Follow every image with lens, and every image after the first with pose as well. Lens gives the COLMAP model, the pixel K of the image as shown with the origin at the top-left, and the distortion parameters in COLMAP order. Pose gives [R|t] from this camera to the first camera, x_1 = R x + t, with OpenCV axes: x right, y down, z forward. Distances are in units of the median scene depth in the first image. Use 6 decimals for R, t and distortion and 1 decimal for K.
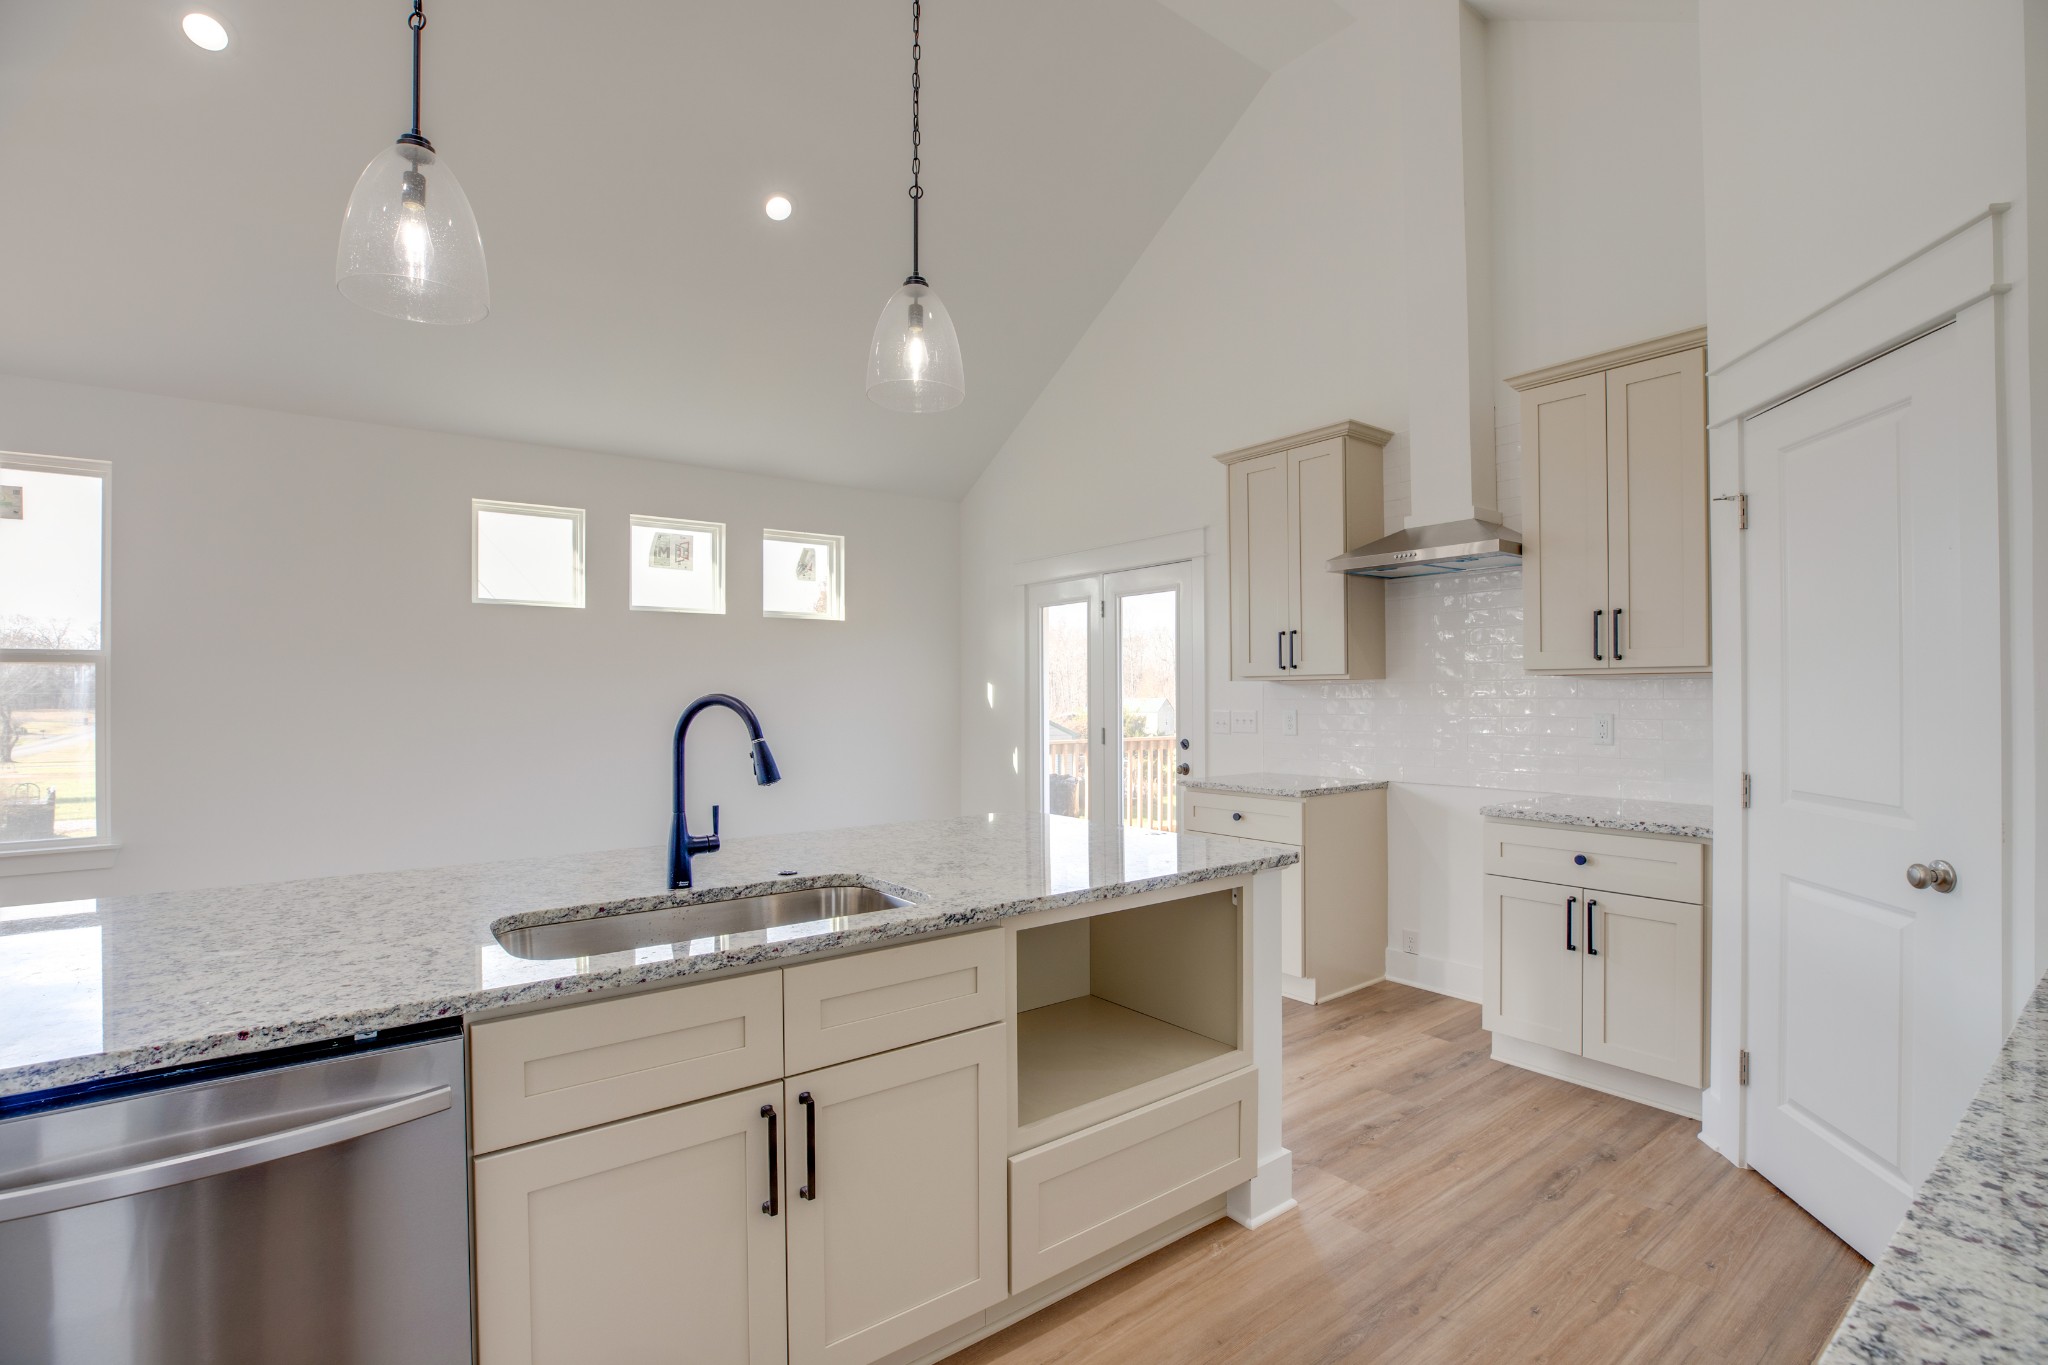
lens RADIAL K [[954.7, 0, 1038.8], [0, 954.7, 693.0], [0, 0, 1]] dist [-0.026620, 0.002186]
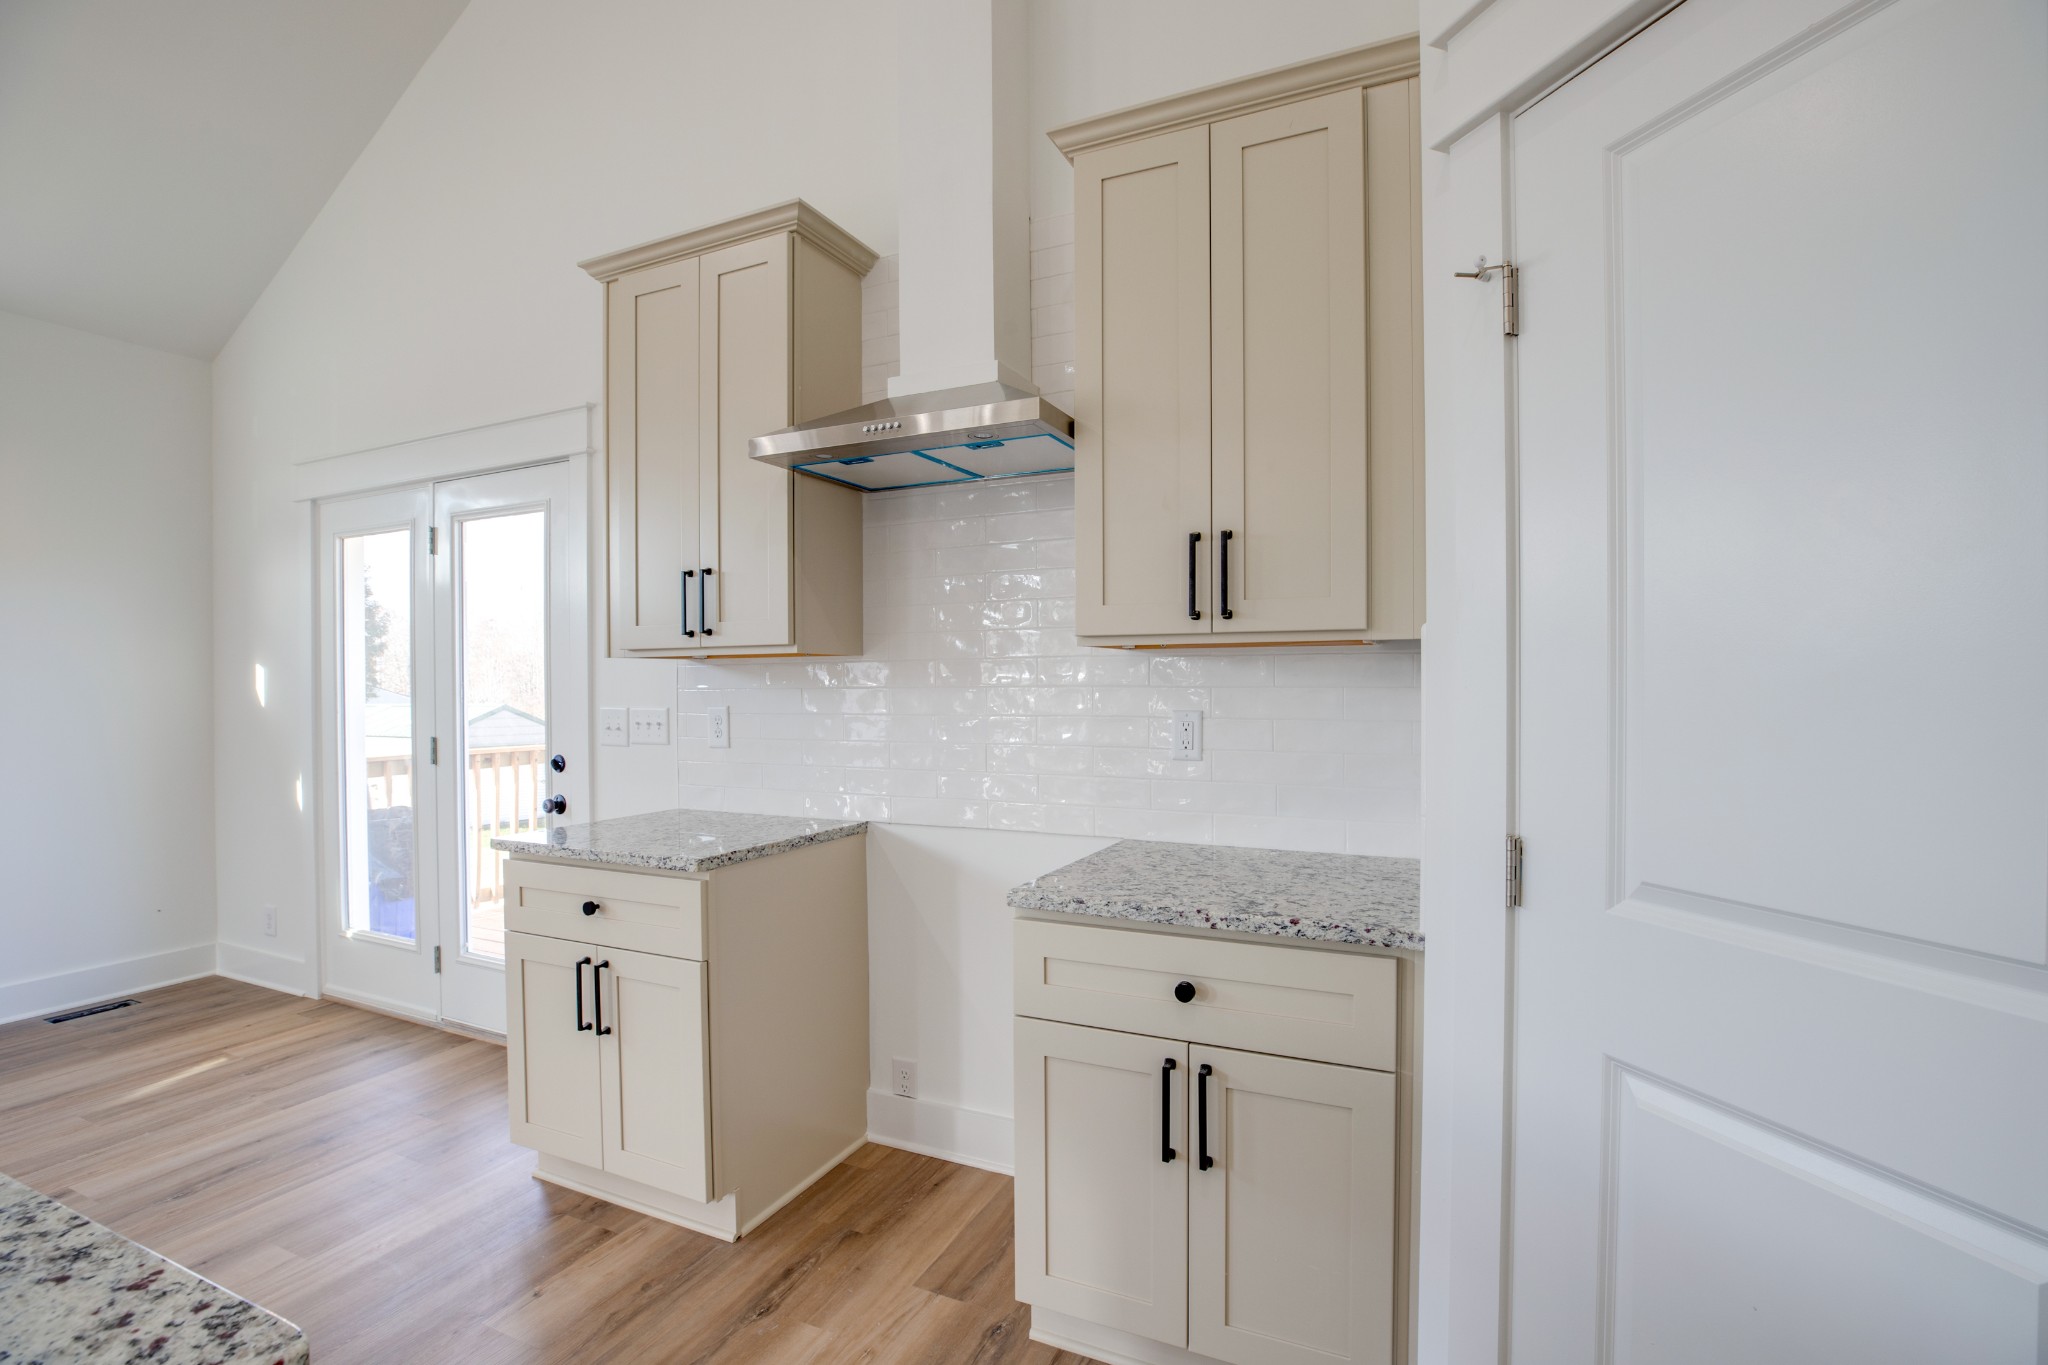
lens RADIAL K [[938.7, 0, 1049.1], [0, 938.7, 693.6], [0, 0, 1]] dist [-0.041613, 0.009961]
pose [[0.882138, -0.004259, 0.470972, 0.203703], [-0.000515, 0.999950, 0.010006, 0.004237], [-0.470991, -0.009070, 0.882092, 0.450307]]
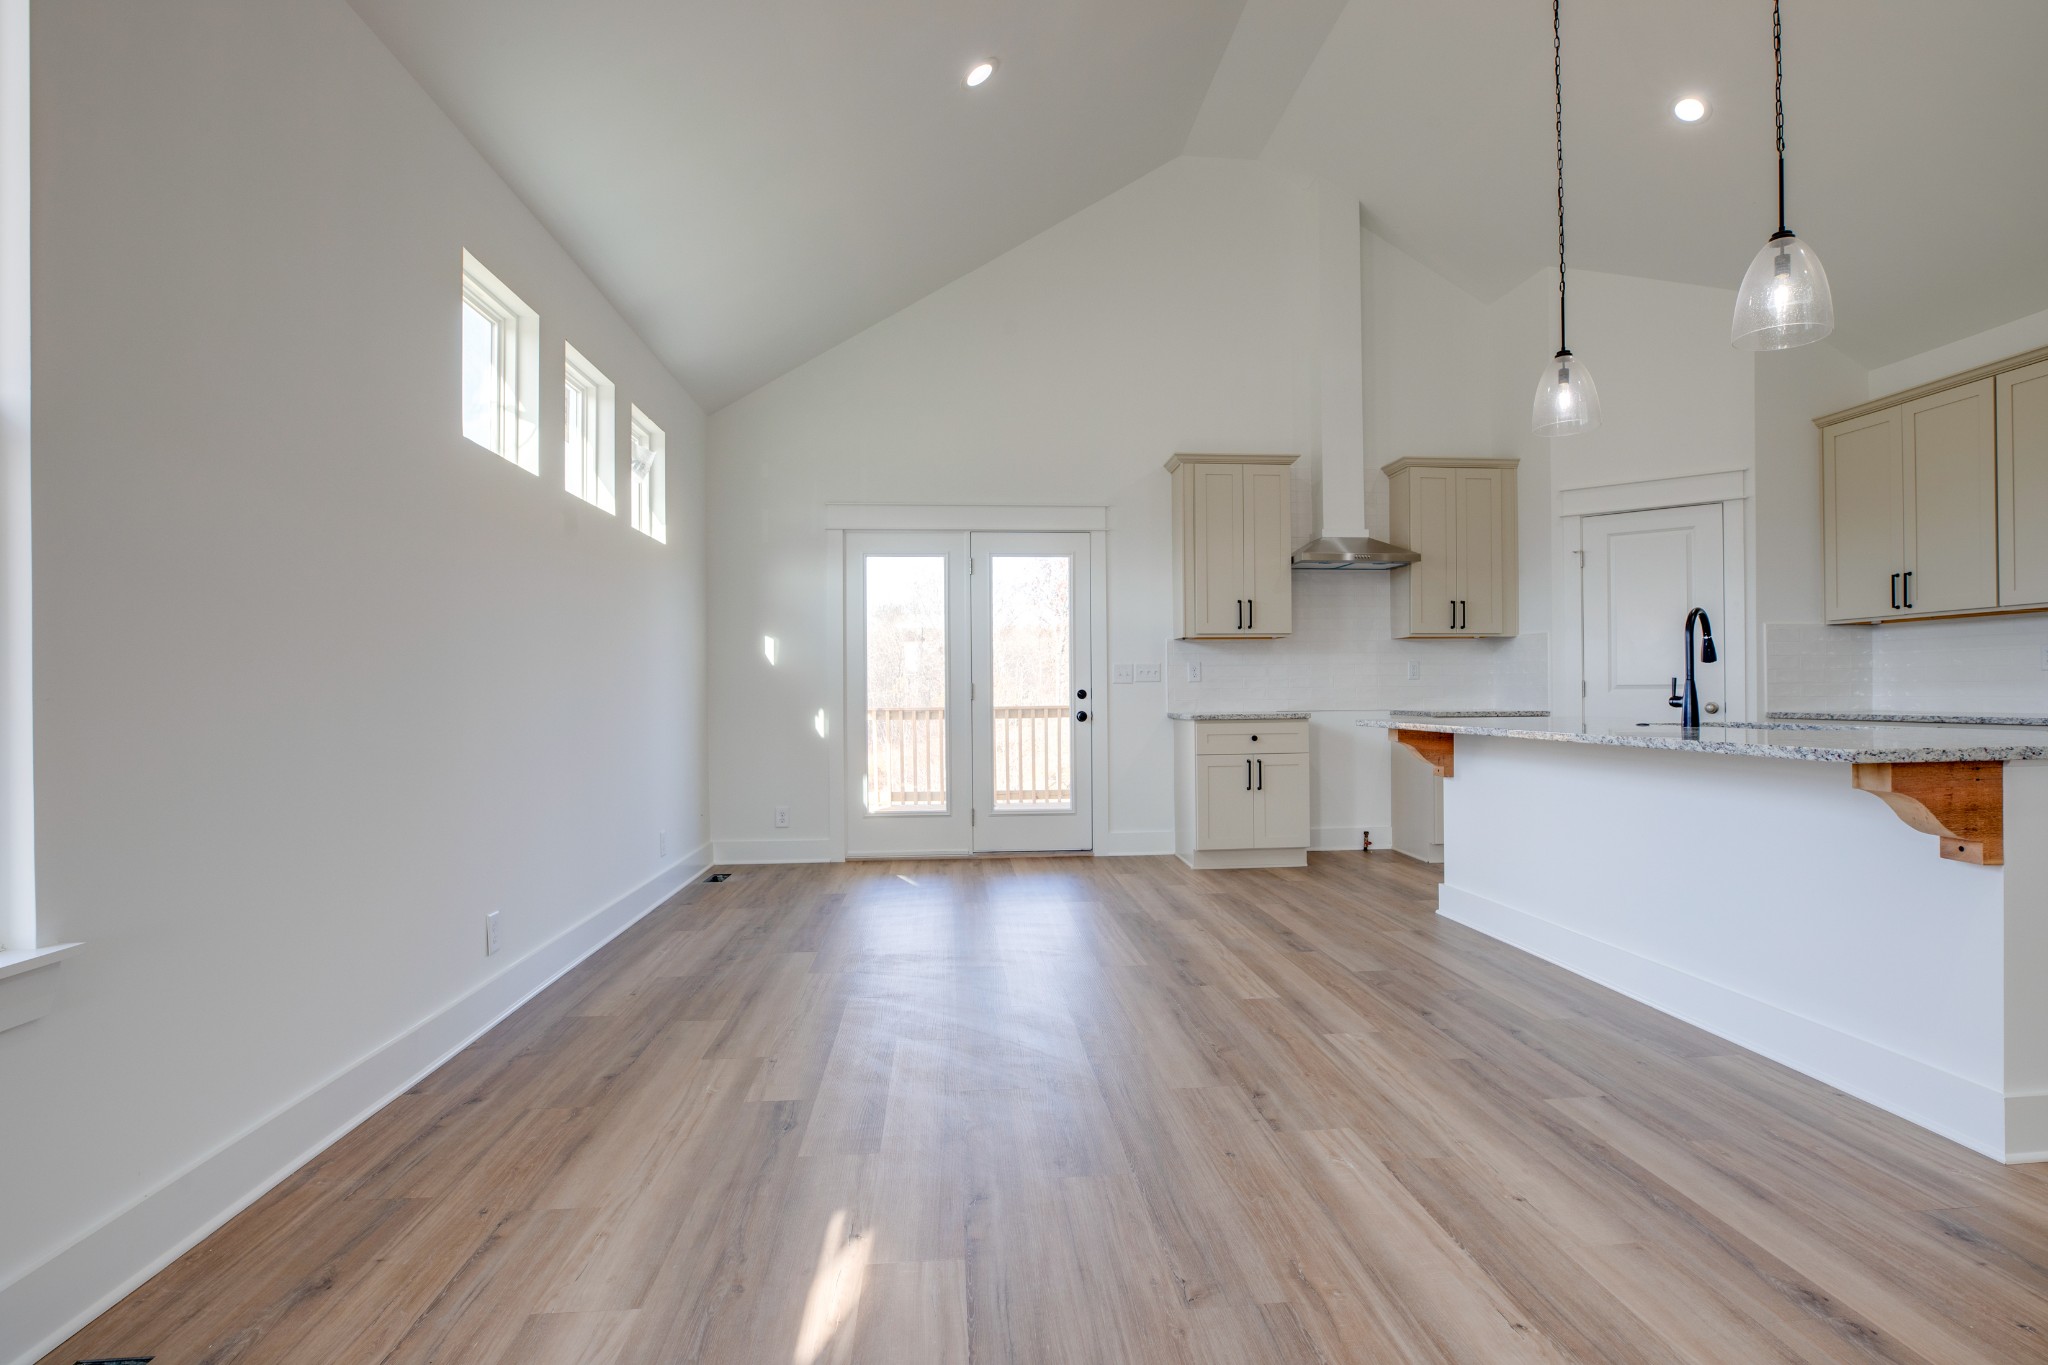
lens RADIAL K [[1023.2, 0, 1040.9], [0, 1023.2, 691.5], [0, 0, 1]] dist [-0.039983, 0.012157]
pose [[0.532720, 0.001563, 0.846290, -1.219593], [0.002466, 0.999991, -0.003399, 0.074478], [-0.846288, 0.003897, 0.532712, 0.533939]]
